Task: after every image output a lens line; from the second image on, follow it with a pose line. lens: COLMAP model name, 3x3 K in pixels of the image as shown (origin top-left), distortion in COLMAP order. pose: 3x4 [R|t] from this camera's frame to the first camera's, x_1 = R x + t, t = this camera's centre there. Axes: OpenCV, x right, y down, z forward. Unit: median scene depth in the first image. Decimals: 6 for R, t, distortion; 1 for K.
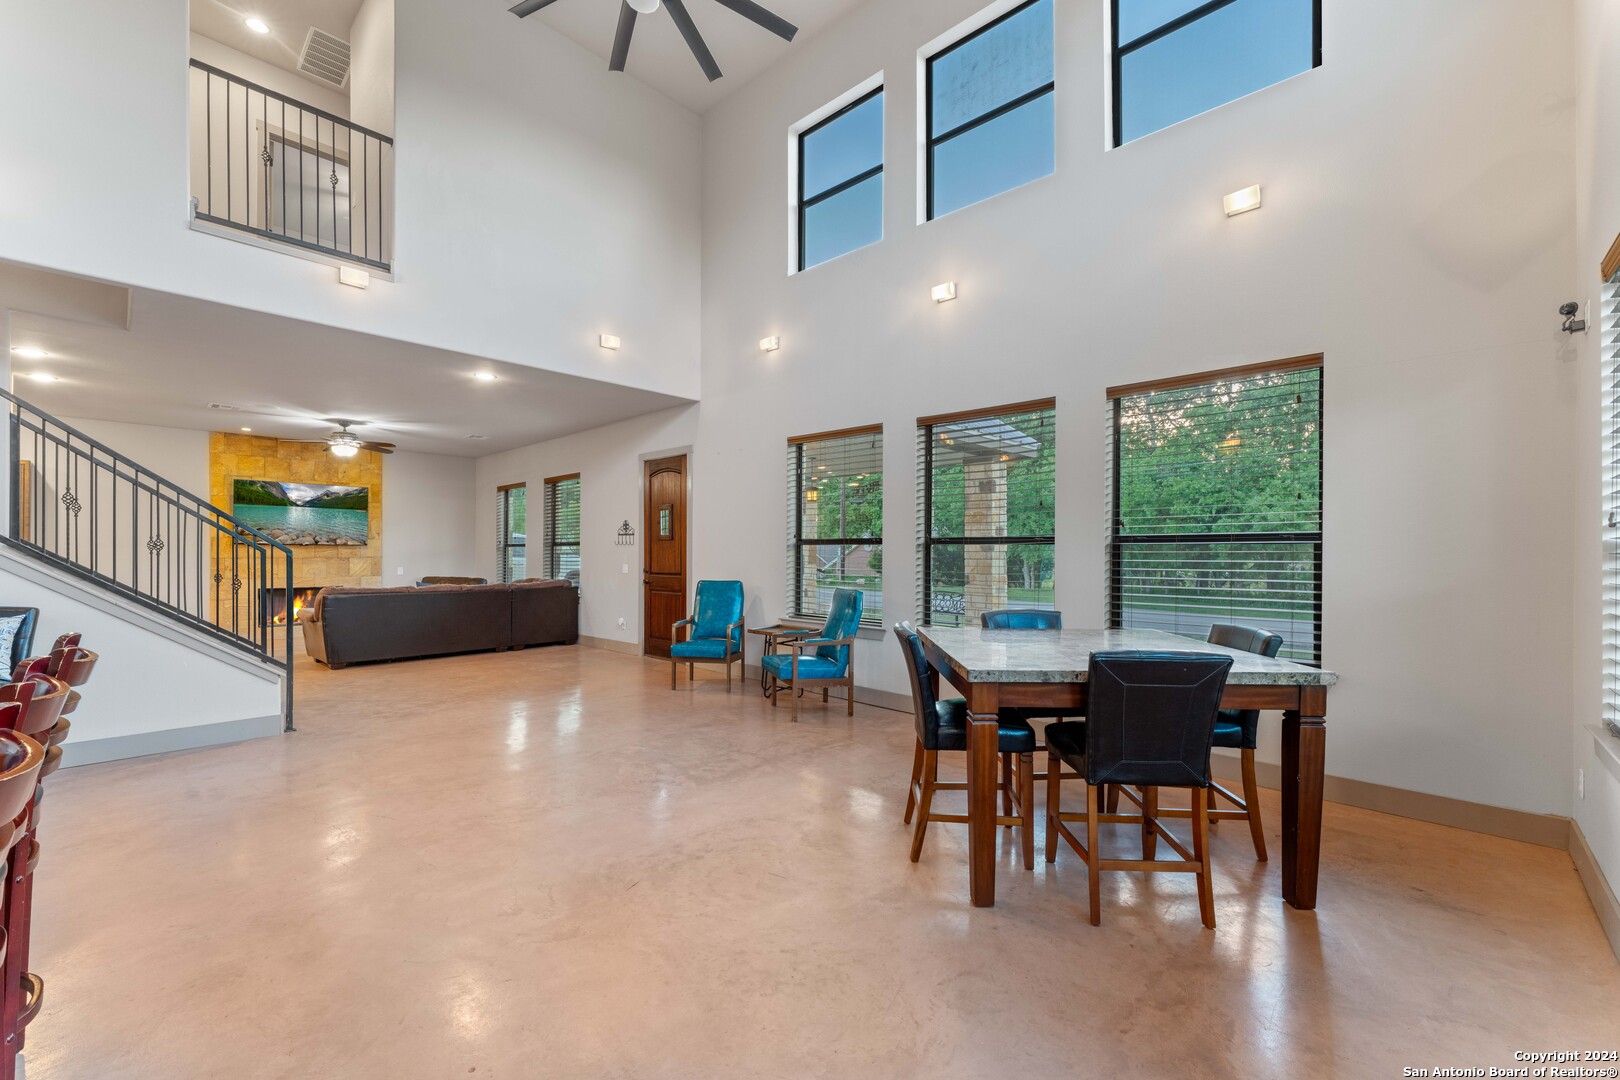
lens RADIAL K [[653.2, 0, 825.6], [0, 653.2, 545.6], [0, 0, 1]] dist [-0.000277, 0.000438]
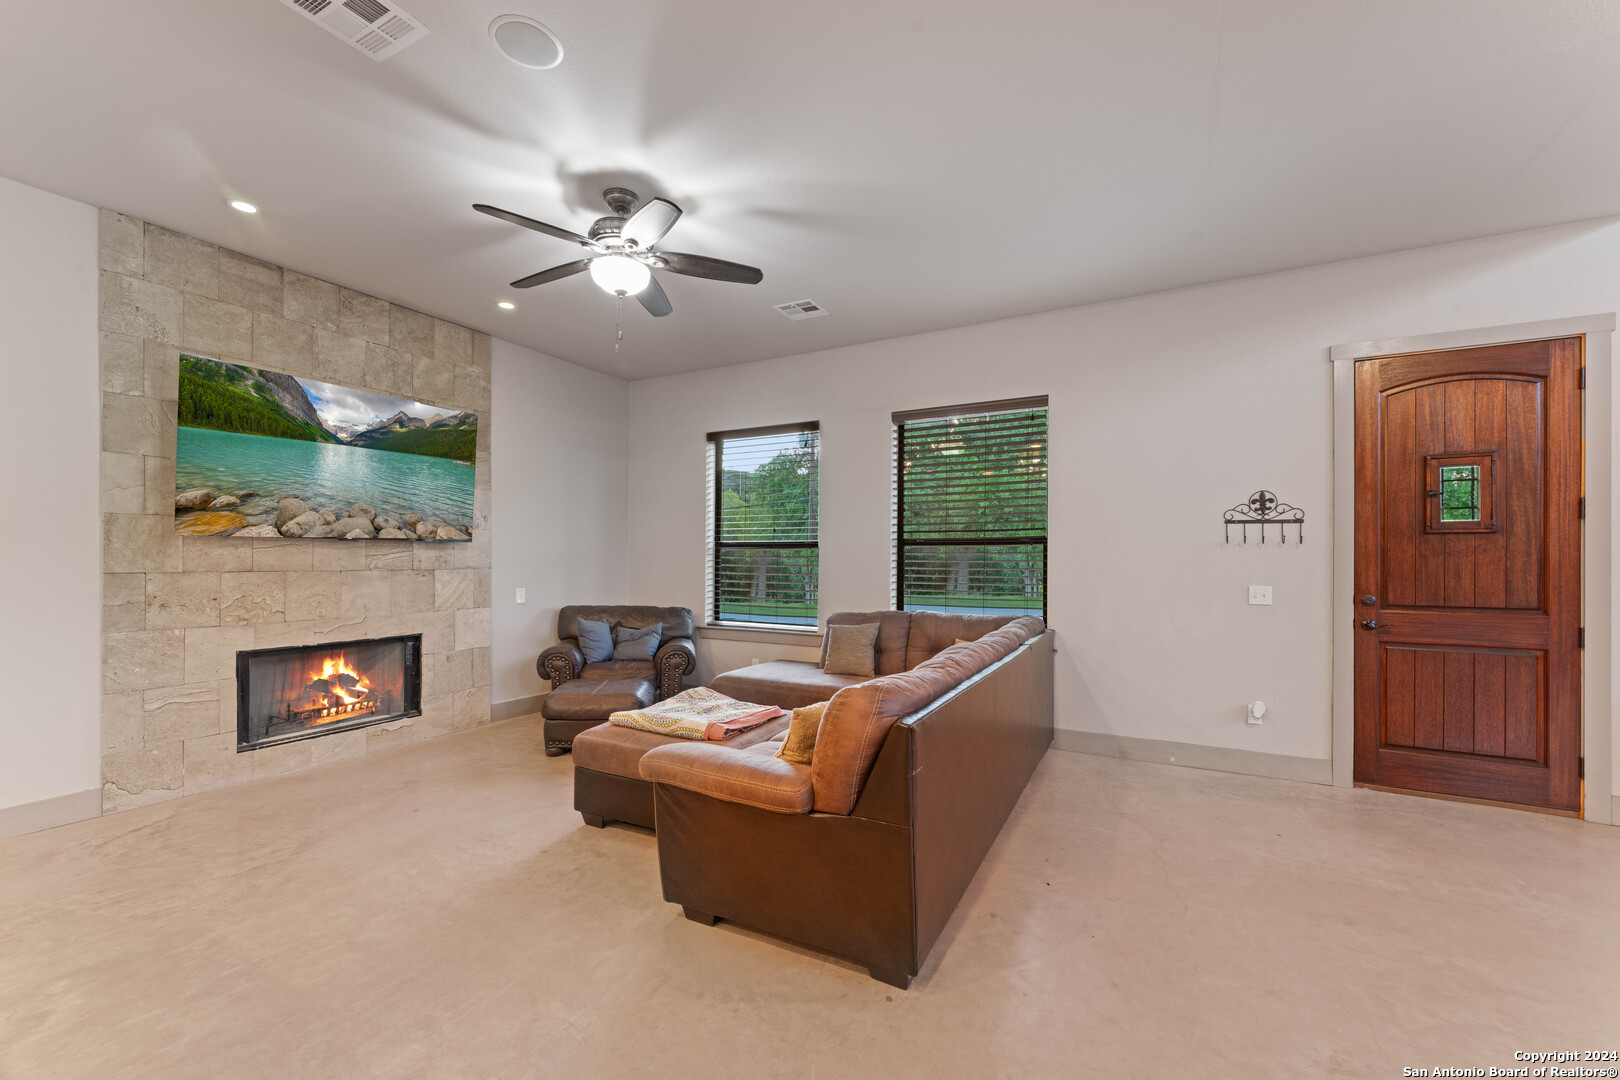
lens RADIAL K [[653.2, 0, 814.3], [0, 653.2, 560.8], [0, 0, 1]] dist [-0.000277, 0.000438]
pose [[0.969390, 0.000508, 0.245525, -0.624105], [-0.004806, 0.999846, 0.016905, 0.004050], [-0.245478, -0.017568, 0.969243, 0.535998]]
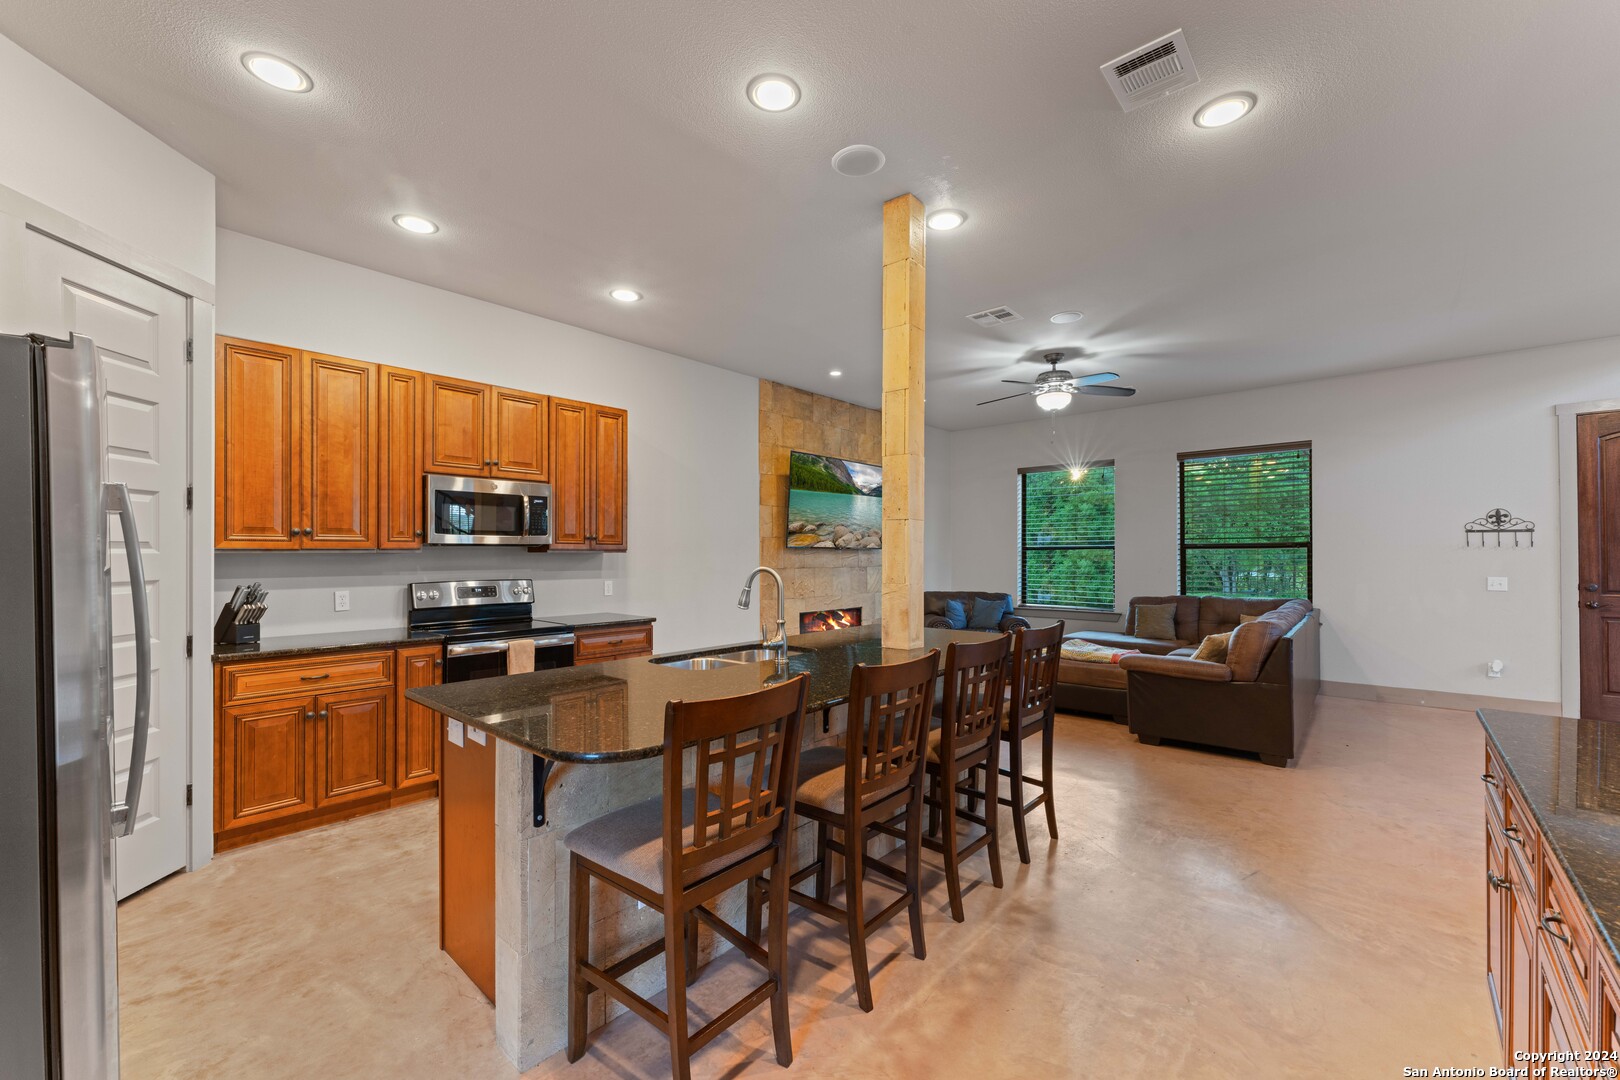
lens RADIAL K [[653.2, 0, 810.7], [0, 653.2, 552.4], [0, 0, 1]] dist [-0.000277, 0.000438]
pose [[0.999748, -0.003936, 0.022079, -0.854947], [0.003784, 0.999969, 0.006934, -0.002347], [-0.022105, -0.006849, 0.999732, 0.315861]]
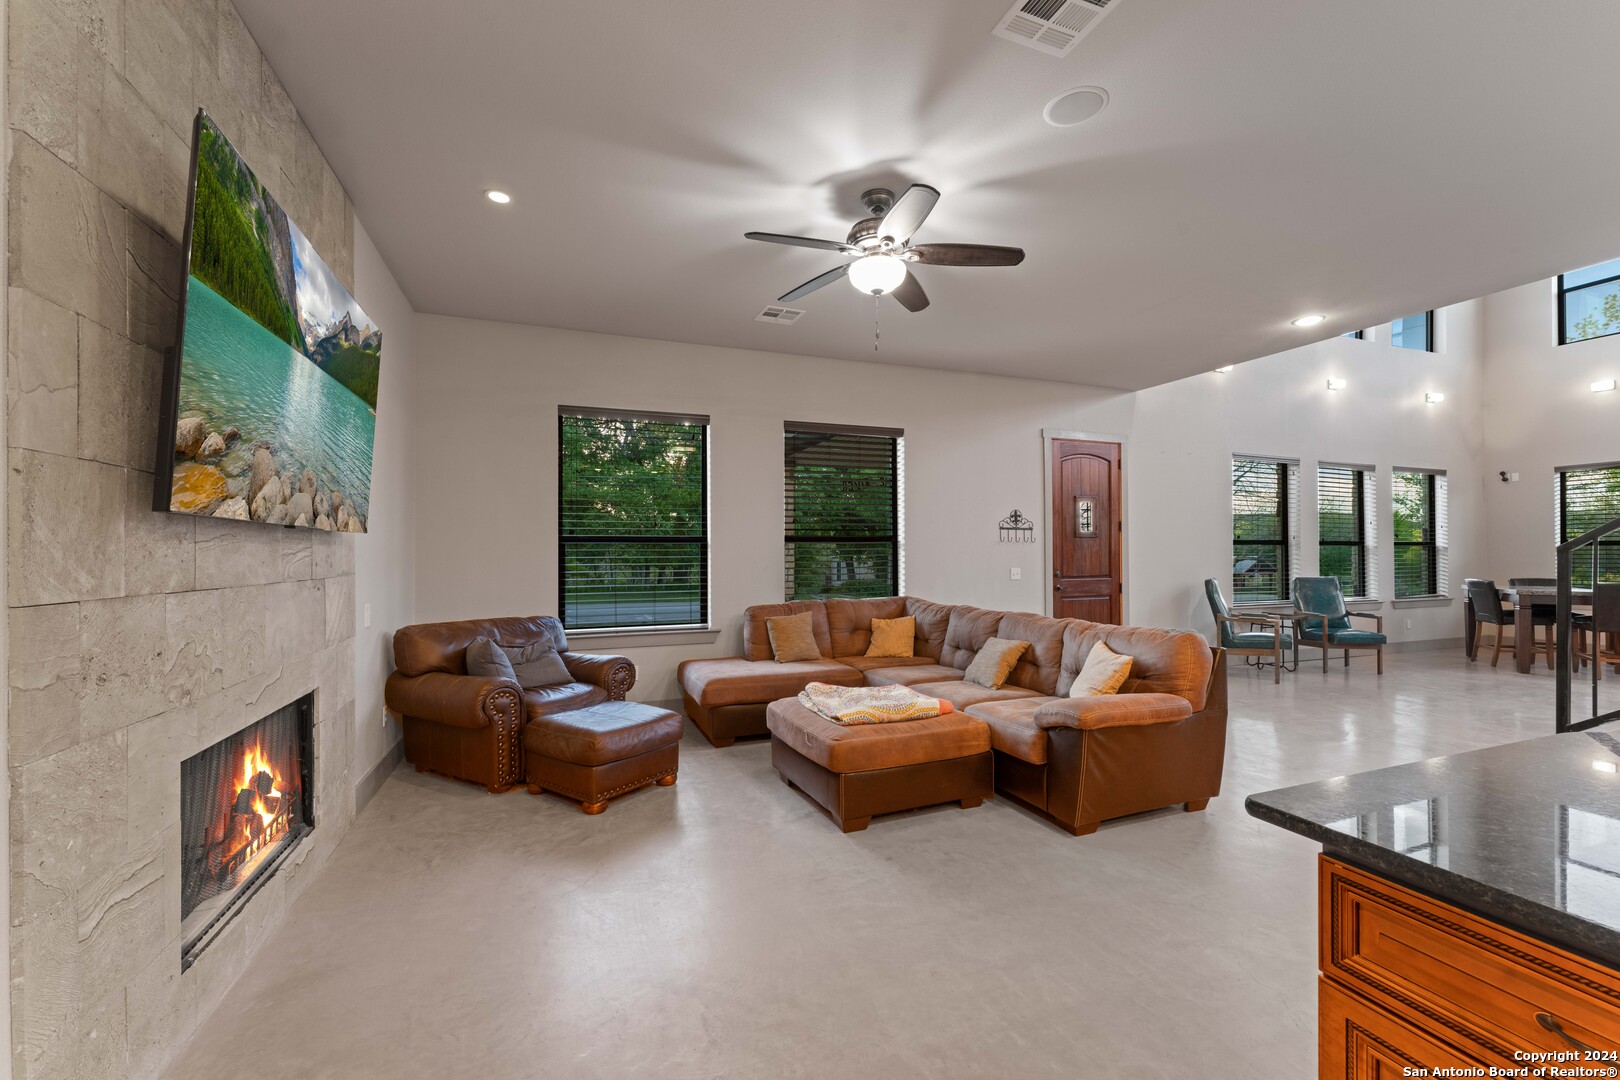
lens RADIAL K [[653.2, 0, 807.1], [0, 653.2, 548.8], [0, 0, 1]] dist [-0.000277, 0.000438]
pose [[0.448615, 0.000574, 0.893725, -0.933064], [-0.005441, 0.999983, 0.002088, 0.005237], [-0.893708, -0.005799, 0.448611, 0.749588]]
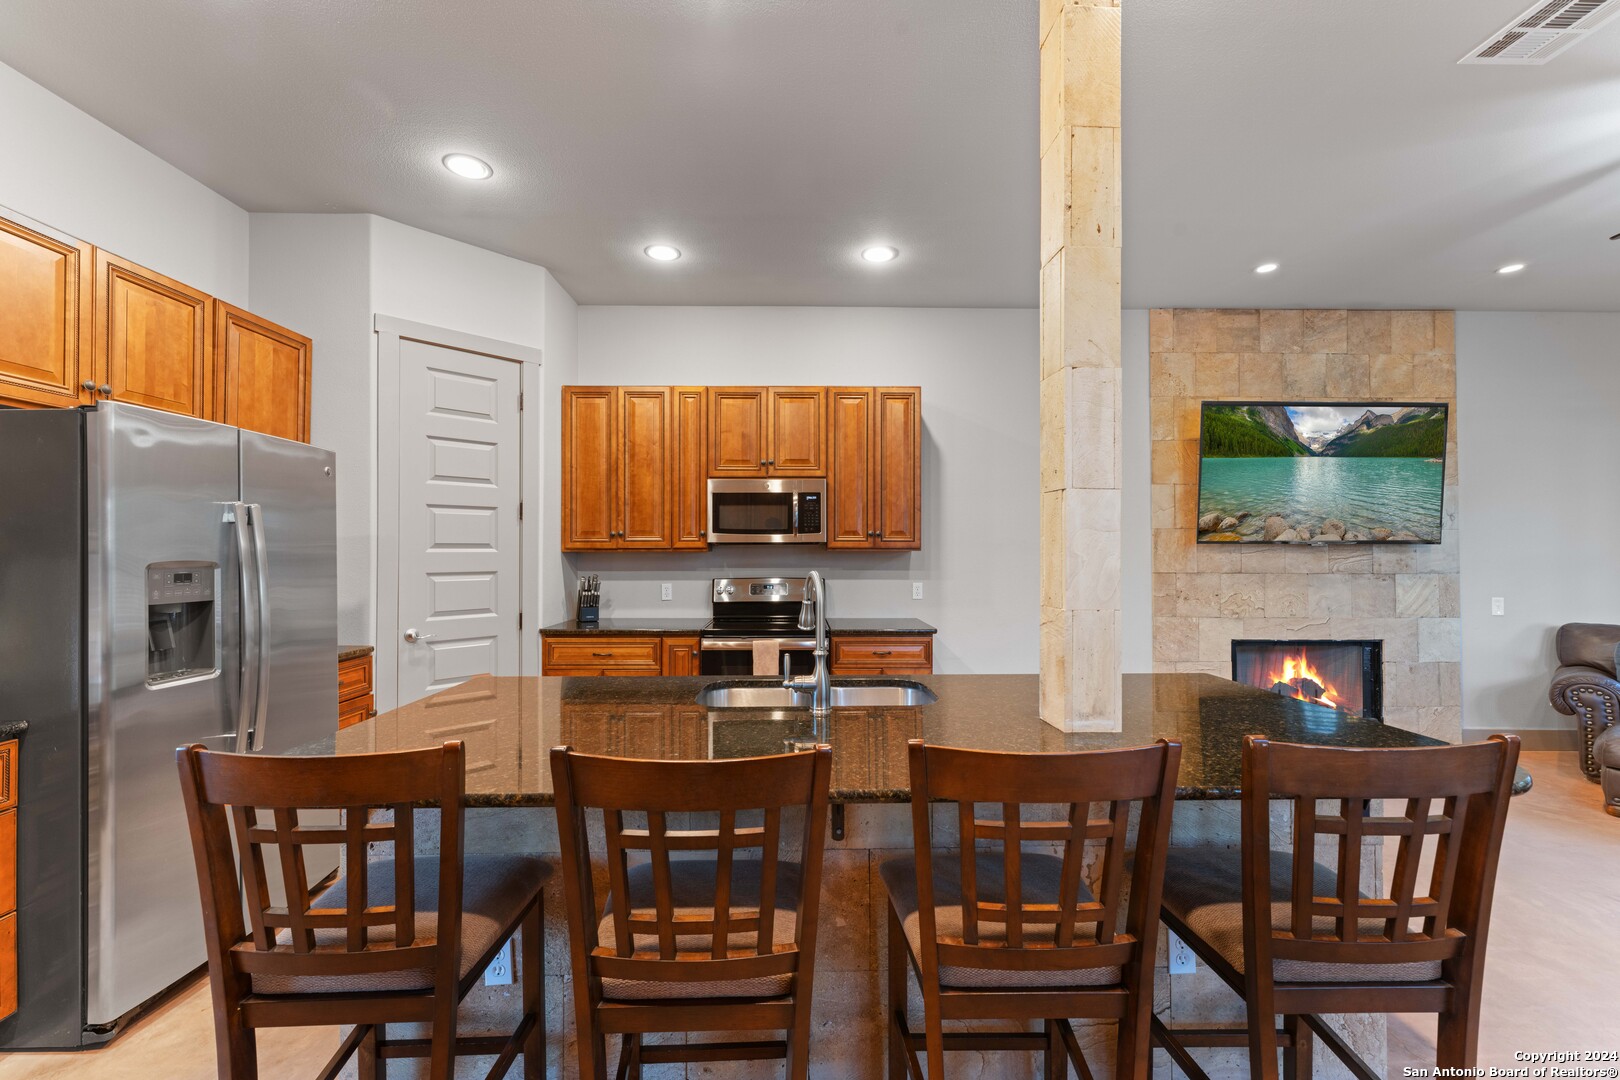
lens RADIAL K [[653.2, 0, 807.7], [0, 653.2, 543.1], [0, 0, 1]] dist [-0.000277, 0.000438]
pose [[0.691289, -0.014078, -0.722441, -0.728962], [0.009642, 0.999901, -0.010258, -0.000643], [0.722514, 0.000126, 0.691356, 0.459677]]
